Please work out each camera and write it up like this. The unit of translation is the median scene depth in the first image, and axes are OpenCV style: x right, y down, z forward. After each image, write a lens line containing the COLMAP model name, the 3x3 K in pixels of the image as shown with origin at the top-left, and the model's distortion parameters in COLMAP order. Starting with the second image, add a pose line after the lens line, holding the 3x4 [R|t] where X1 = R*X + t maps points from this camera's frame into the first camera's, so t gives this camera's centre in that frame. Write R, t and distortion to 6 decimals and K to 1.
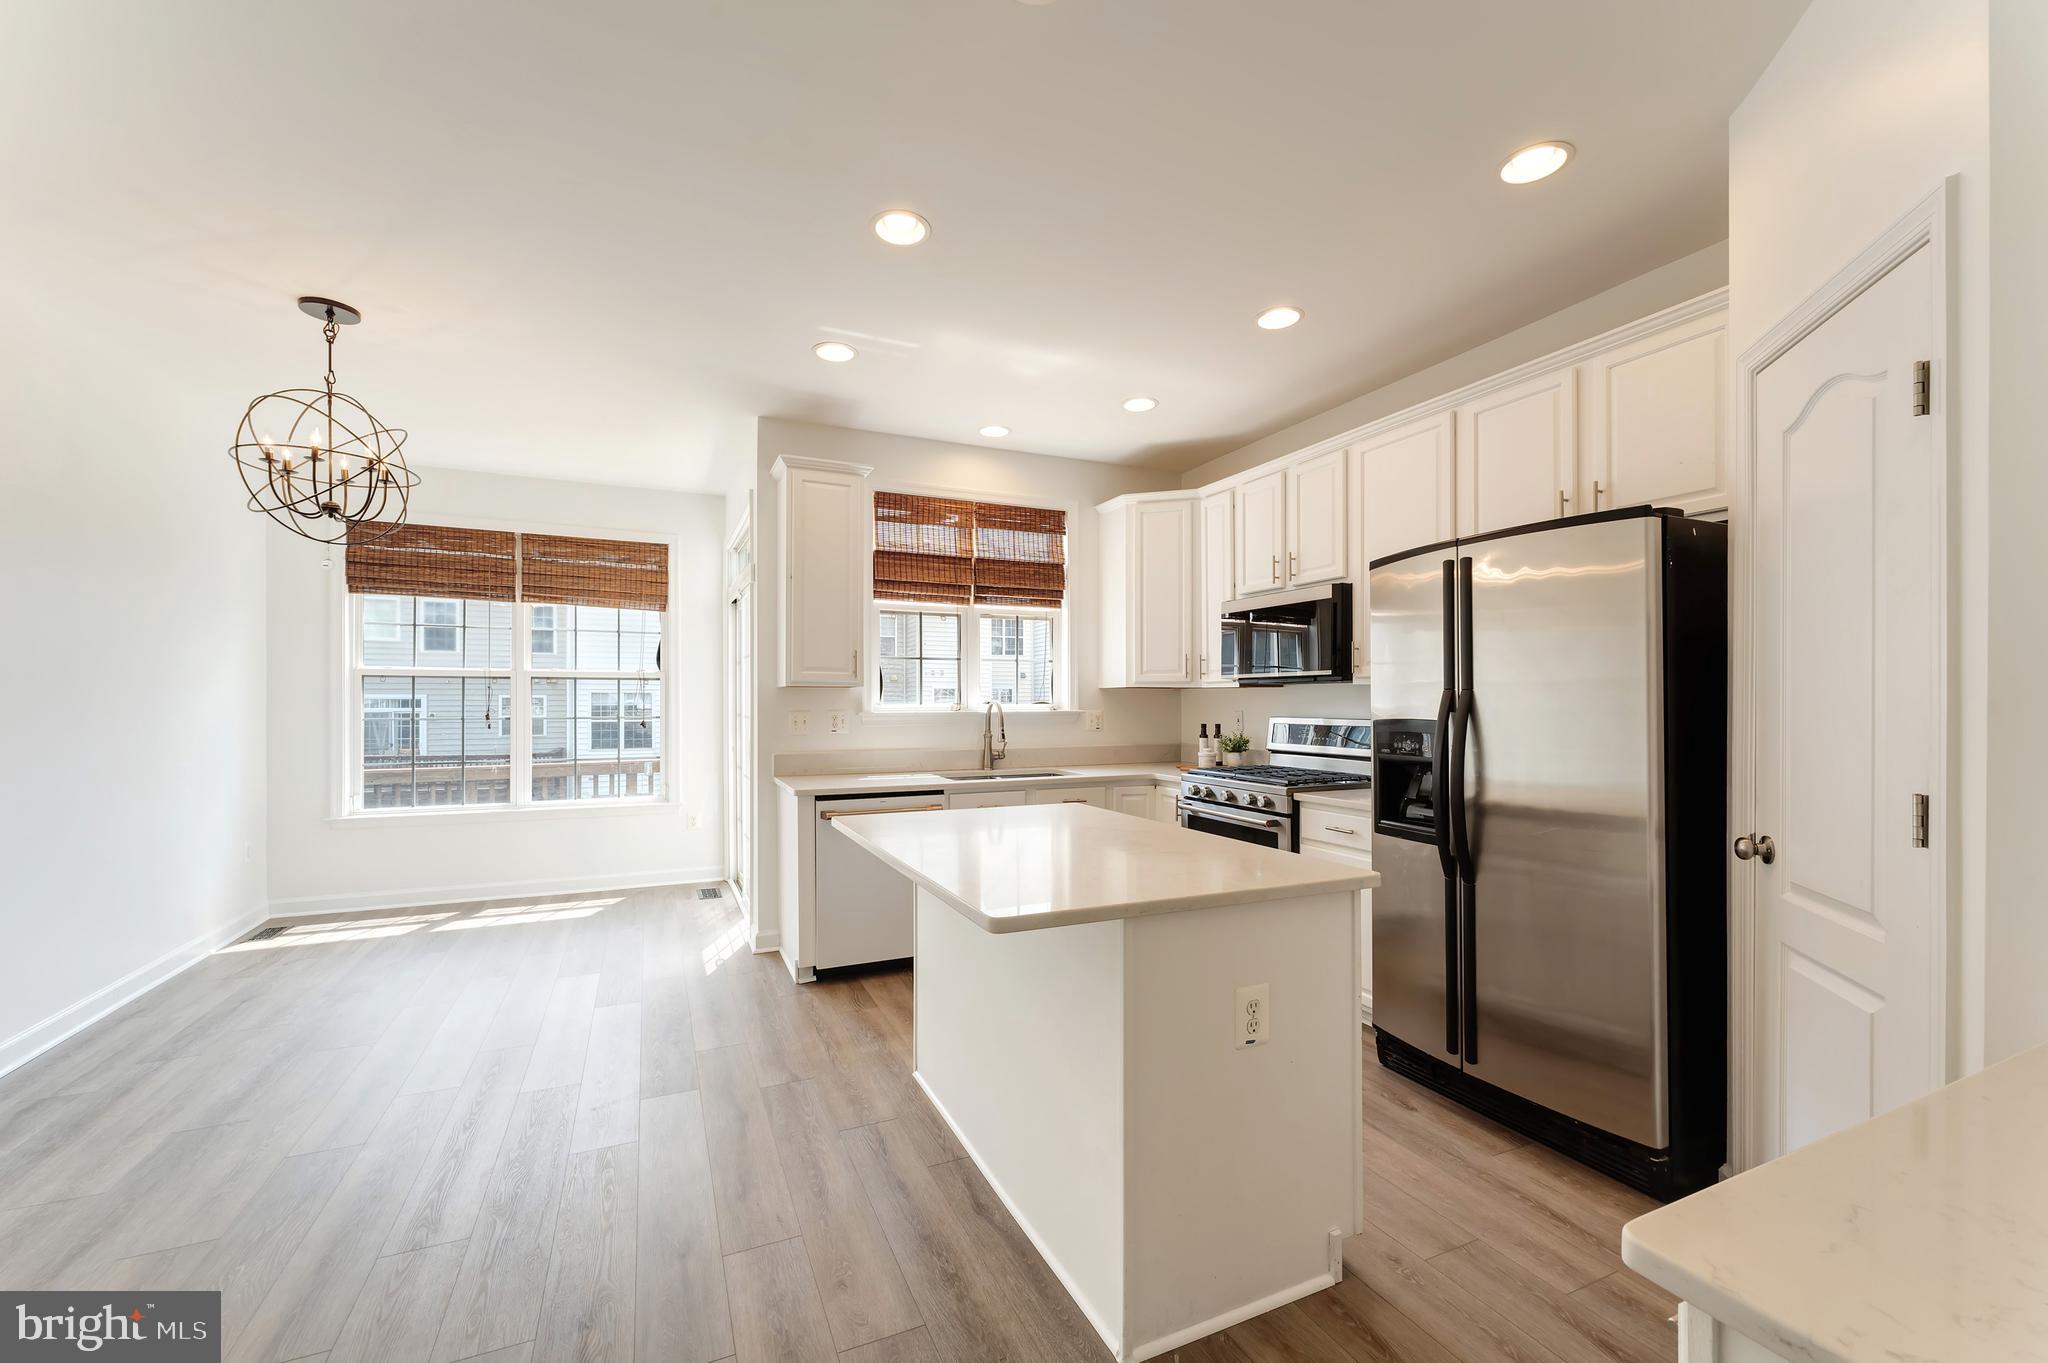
lens RADIAL K [[829.2, 0, 1030.1], [0, 829.2, 701.6], [0, 0, 1]] dist [0.002707, 0.000285]
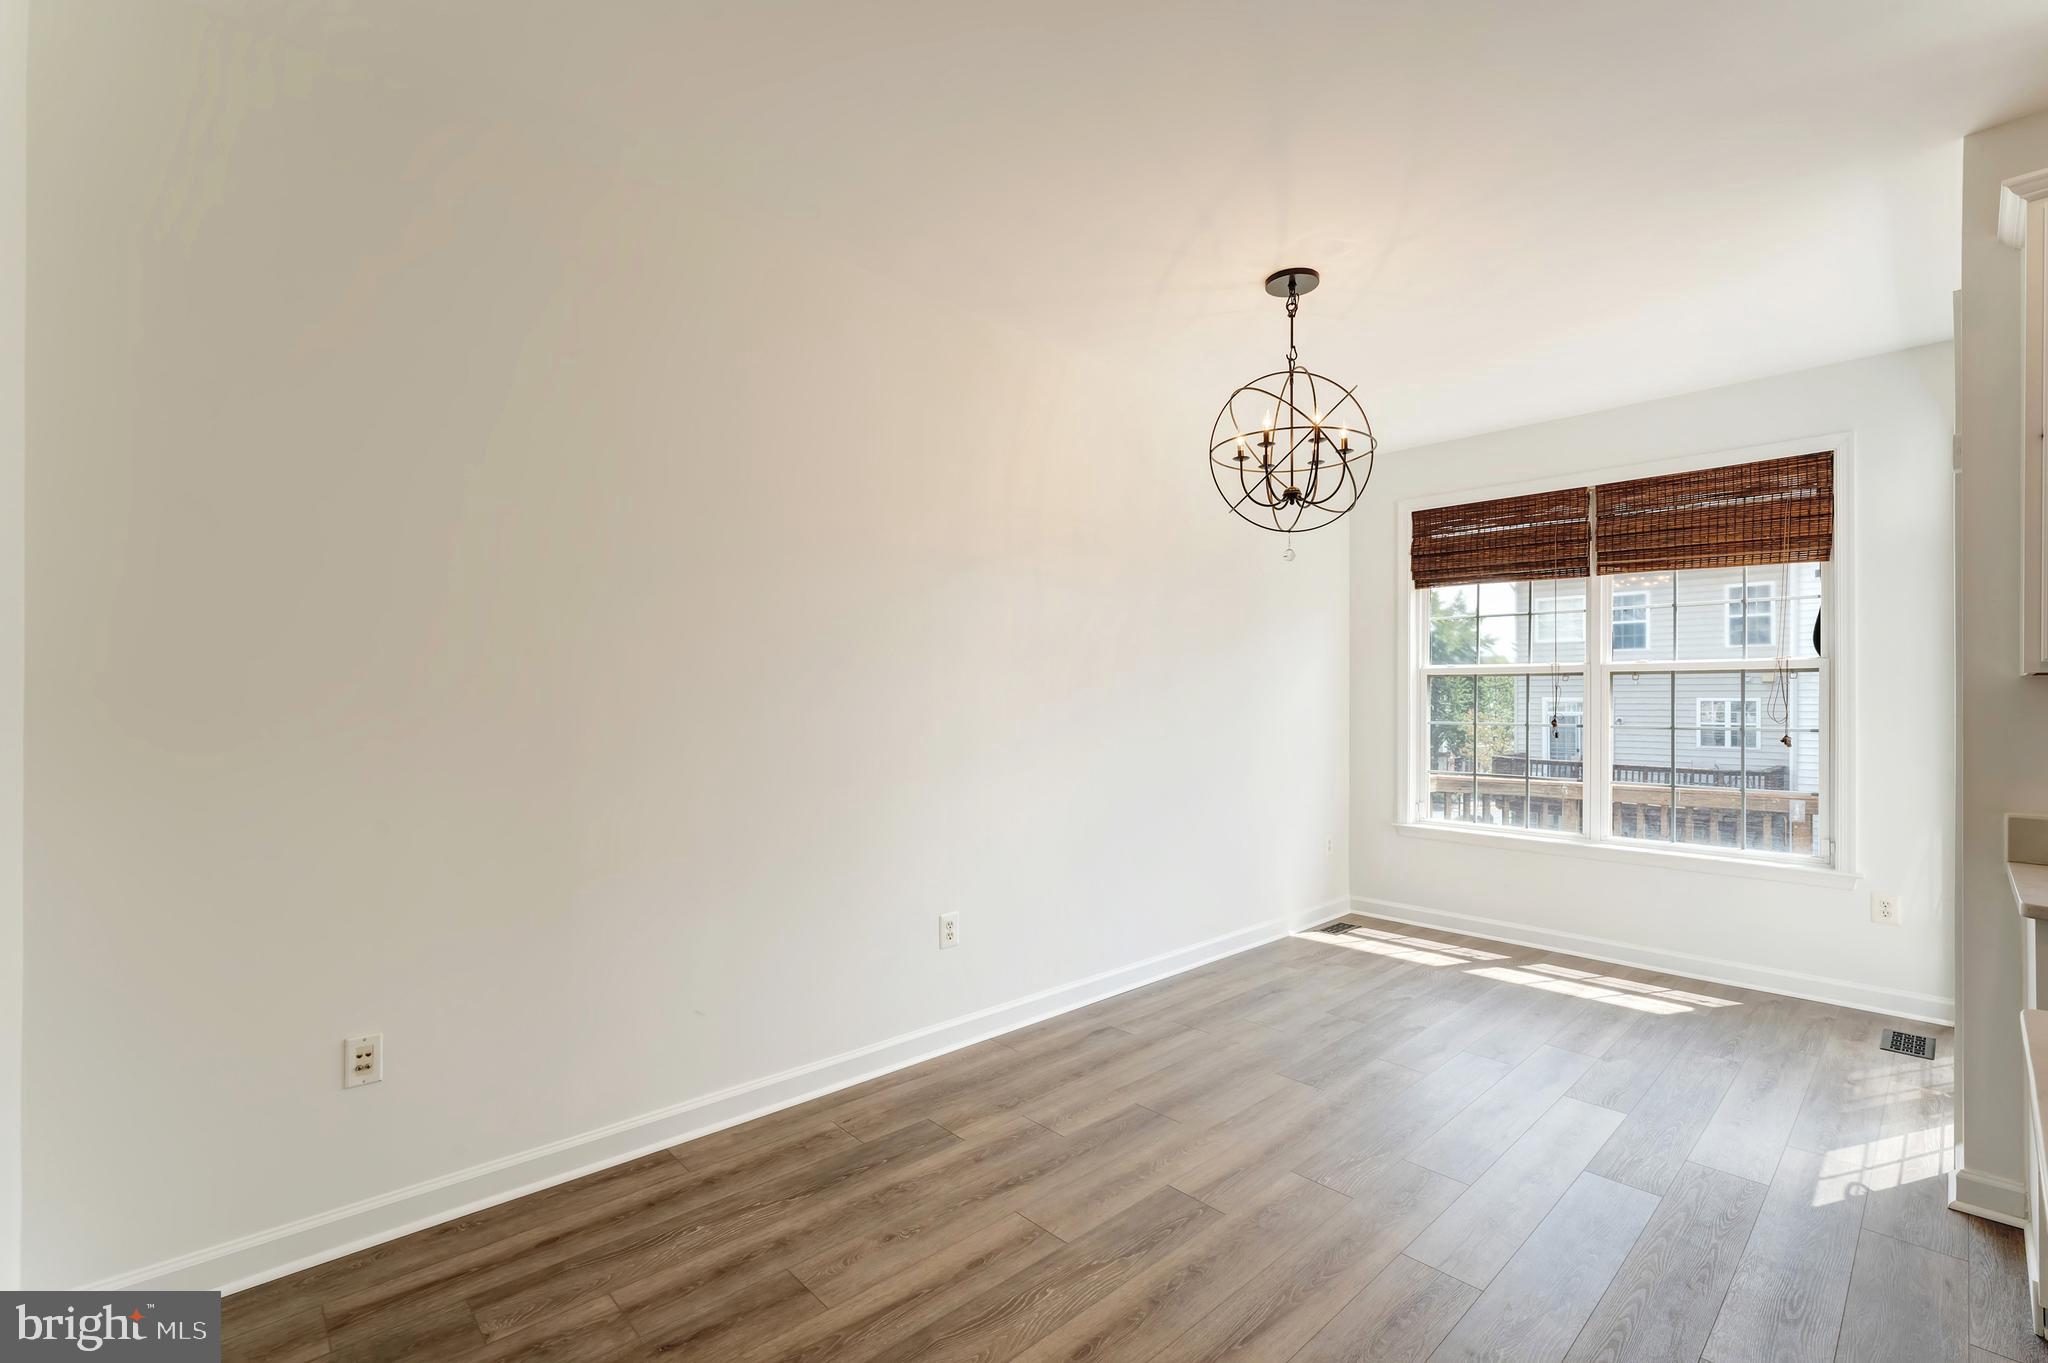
lens RADIAL K [[890.6, 0, 1002.4], [0, 890.6, 695.3], [0, 0, 1]] dist [-0.000808, -0.000252]
pose [[0.307713, -0.004127, -0.951470, 0.003906], [-0.007563, 0.999948, -0.006784, 0.001541], [0.951449, 0.009283, 0.307666, 0.252549]]
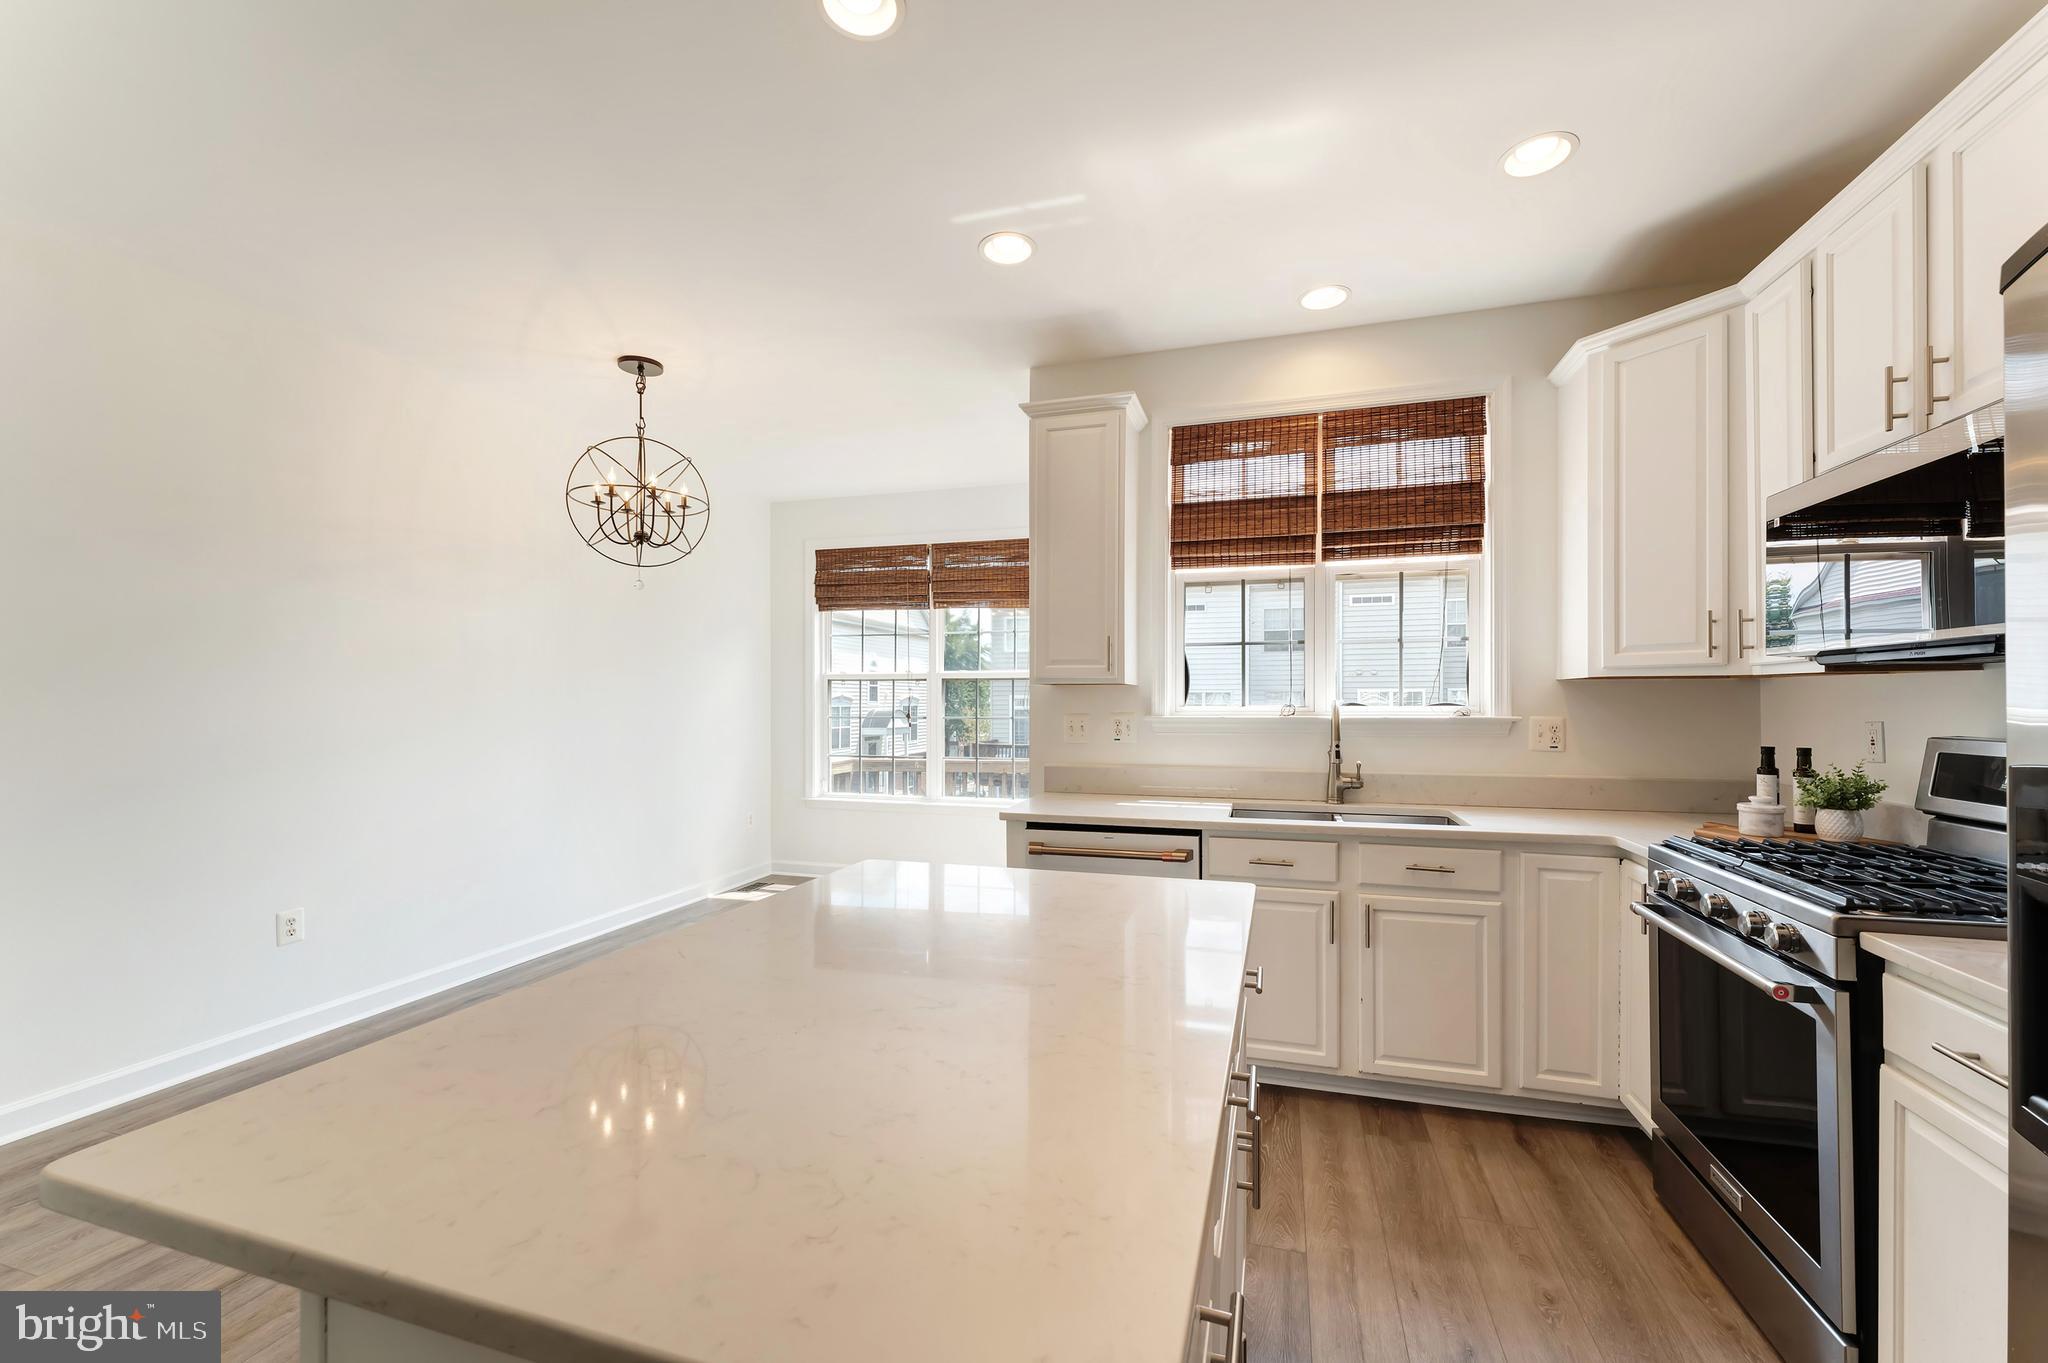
lens RADIAL K [[834.3, 0, 1019.5], [0, 834.3, 699.4], [0, 0, 1]] dist [0.002752, 0.000193]
pose [[0.743385, -0.002115, -0.668861, 0.211561], [0.000822, 0.999997, -0.002248, -0.001144], [0.668864, 0.001121, 0.743384, 0.317591]]
